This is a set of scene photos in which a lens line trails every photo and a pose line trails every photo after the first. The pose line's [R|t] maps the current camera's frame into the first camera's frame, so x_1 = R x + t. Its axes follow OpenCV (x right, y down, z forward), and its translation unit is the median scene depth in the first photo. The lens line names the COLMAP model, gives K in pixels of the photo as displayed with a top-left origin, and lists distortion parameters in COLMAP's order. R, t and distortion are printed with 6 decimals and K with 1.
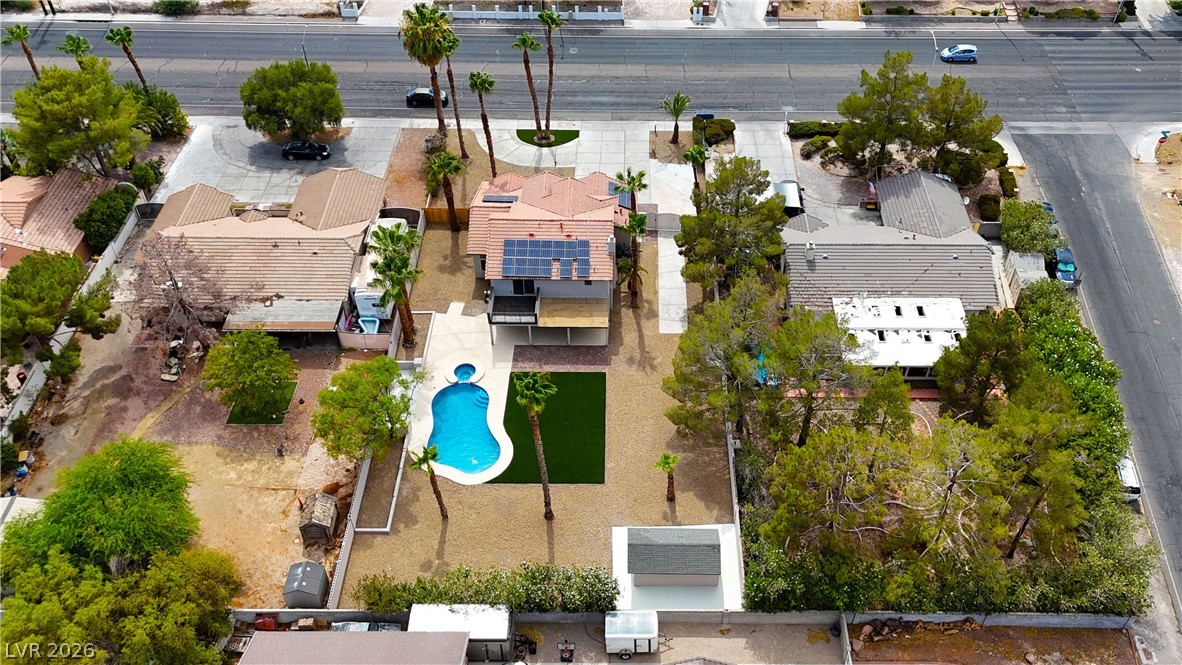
lens RADIAL K [[977.5, 0, 650.6], [0, 977.5, 297.9], [0, 0, 1]] dist [0.070918, -0.058464]
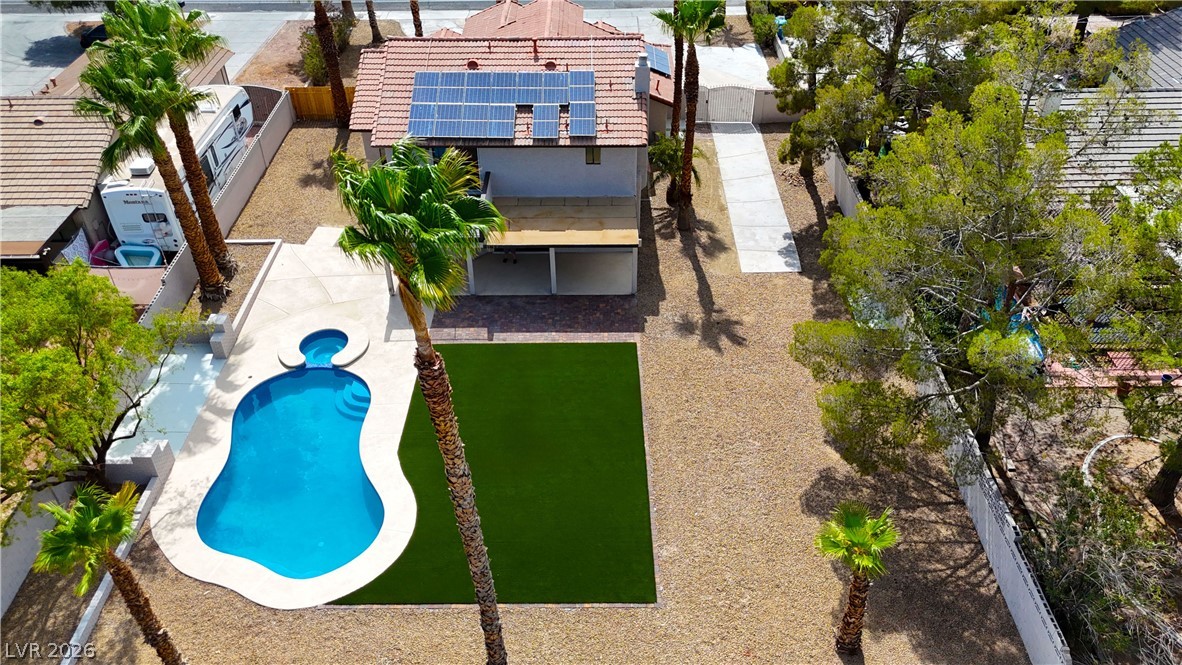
lens RADIAL K [[873.9, 0, 591.0], [0, 873.9, 332.5], [0, 0, 1]] dist [0.072257, -0.070912]
pose [[0.999387, -0.015020, -0.031613, -0.052894], [0.012220, 0.996136, -0.086968, 0.103983], [0.032797, 0.086528, 0.995709, 0.588864]]
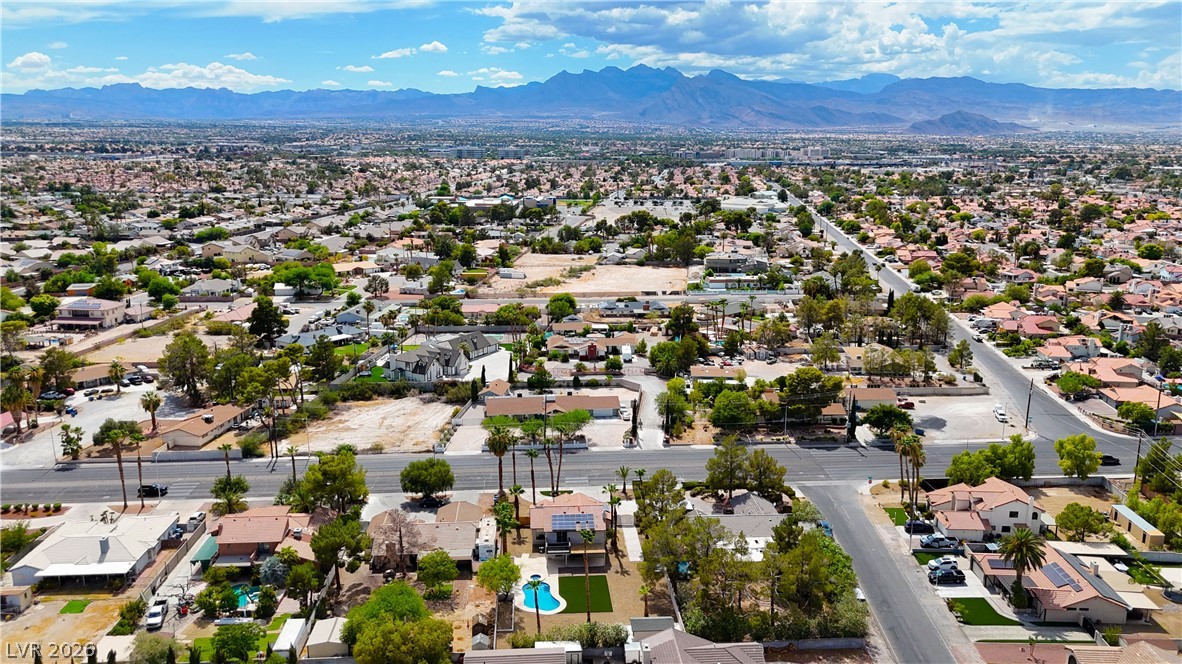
lens RADIAL K [[852.4, 0, 608.9], [0, 852.4, 333.5], [0, 0, 1]] dist [0.109333, -0.145380]
pose [[0.996606, -0.026633, 0.077887, -0.160625], [0.062807, 0.857649, -0.510385, 0.539676], [-0.053206, 0.513545, 0.856411, -0.743525]]
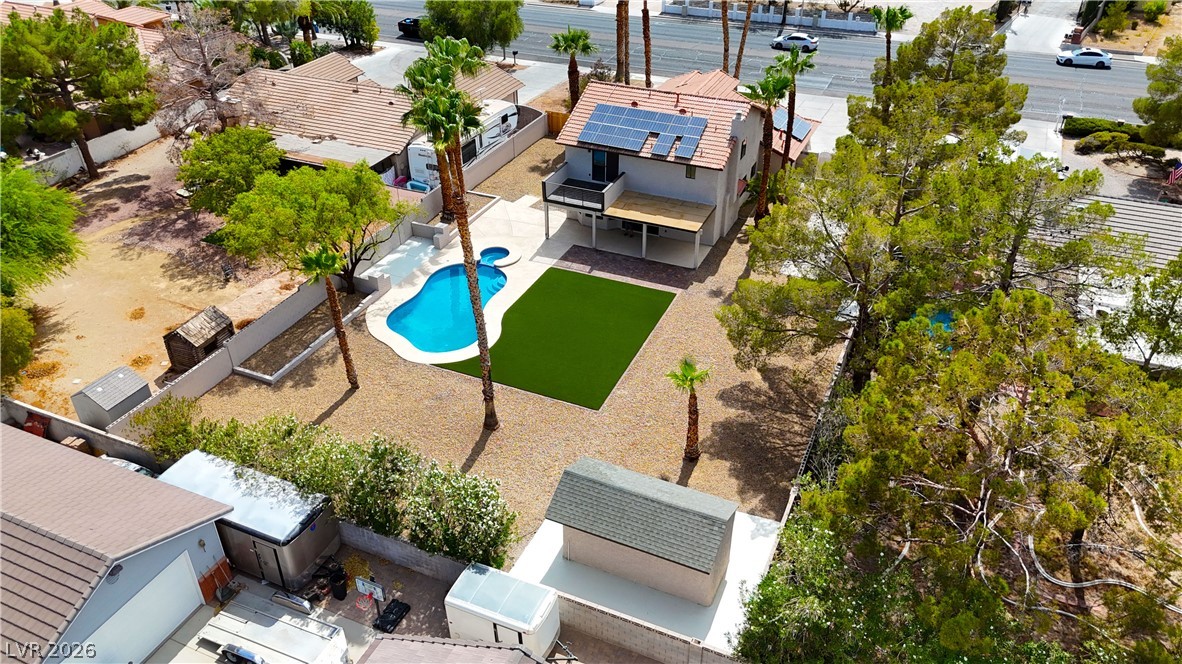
lens RADIAL K [[852.4, 0, 608.9], [0, 852.4, 333.5], [0, 0, 1]] dist [0.109333, -0.145380]
pose [[0.911936, 0.206761, -0.354434, 0.123052], [-0.266174, 0.955459, -0.127475, 0.186067], [0.312290, 0.210590, 0.926351, 0.440694]]
